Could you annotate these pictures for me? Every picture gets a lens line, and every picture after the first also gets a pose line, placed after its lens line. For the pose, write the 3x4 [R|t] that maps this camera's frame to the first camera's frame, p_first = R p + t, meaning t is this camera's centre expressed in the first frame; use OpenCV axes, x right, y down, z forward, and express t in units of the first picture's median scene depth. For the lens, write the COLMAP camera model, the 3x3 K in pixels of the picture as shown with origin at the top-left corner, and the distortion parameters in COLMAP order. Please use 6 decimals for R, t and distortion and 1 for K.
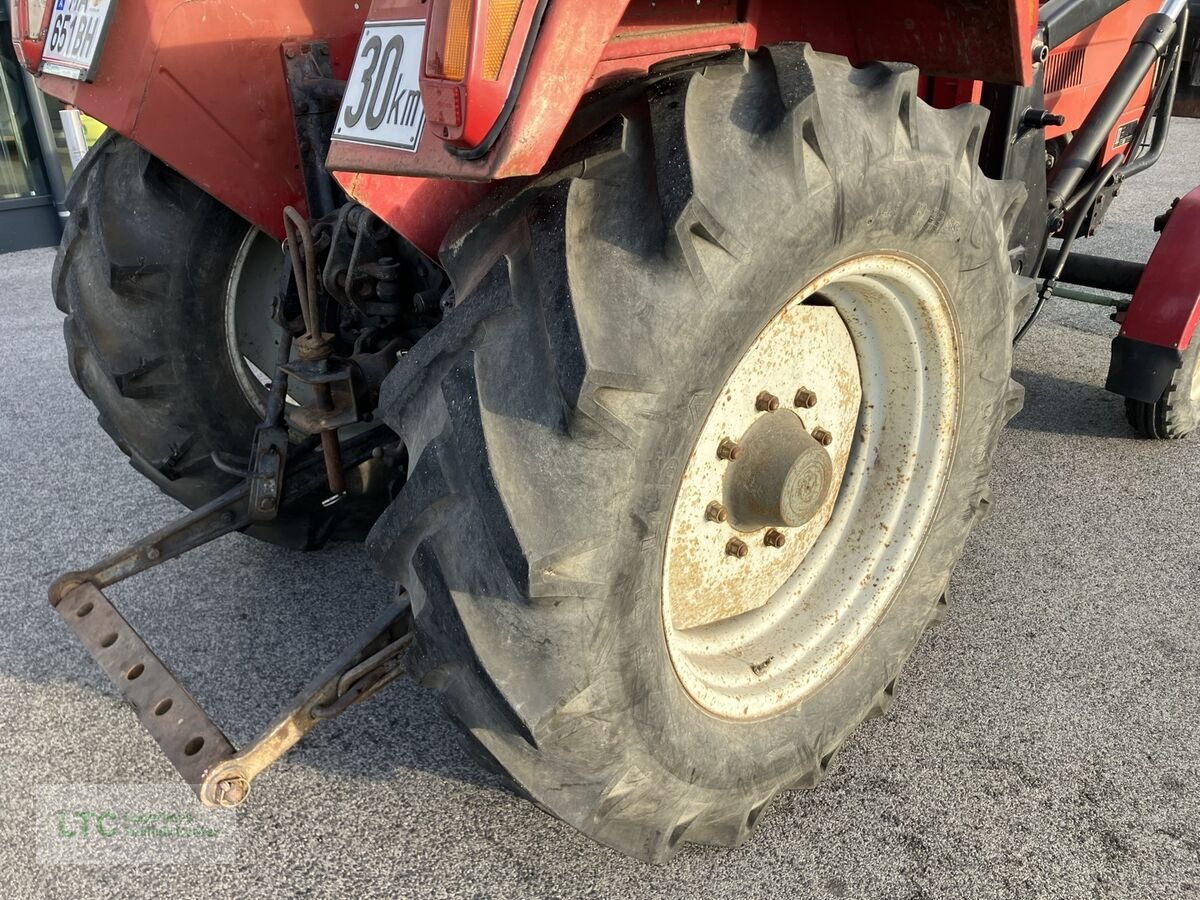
lens RADIAL K [[984.1, 0, 603.4], [0, 984.1, 452.6], [0, 0, 1]] dist [0.043512, -0.051149]
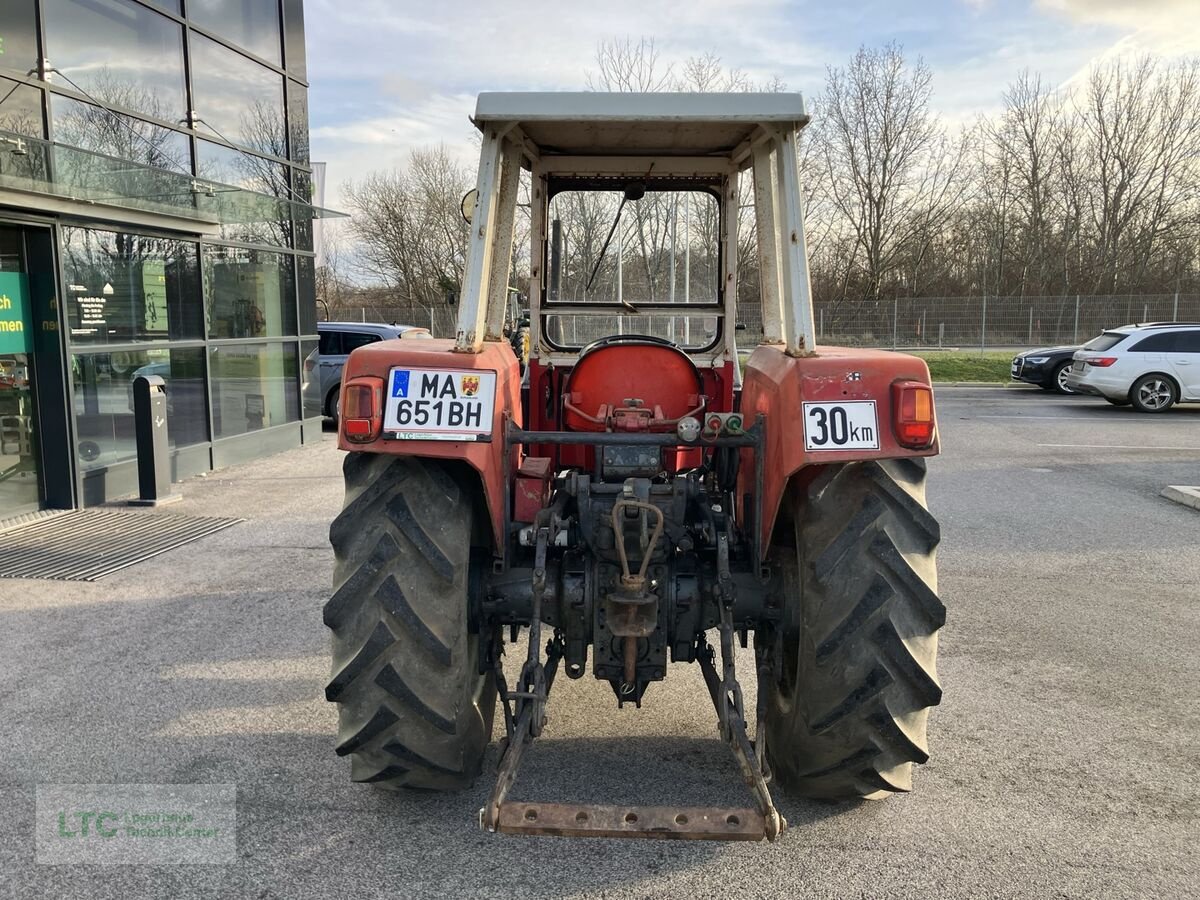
lens RADIAL K [[984.1, 0, 597.9], [0, 984.1, 435.5], [0, 0, 1]] dist [0.043512, -0.051149]
pose [[0.699422, -0.062589, 0.711963, -1.620158], [0.291724, 0.934399, -0.204441, -0.021645], [-0.652462, 0.350687, 0.671797, -0.152730]]
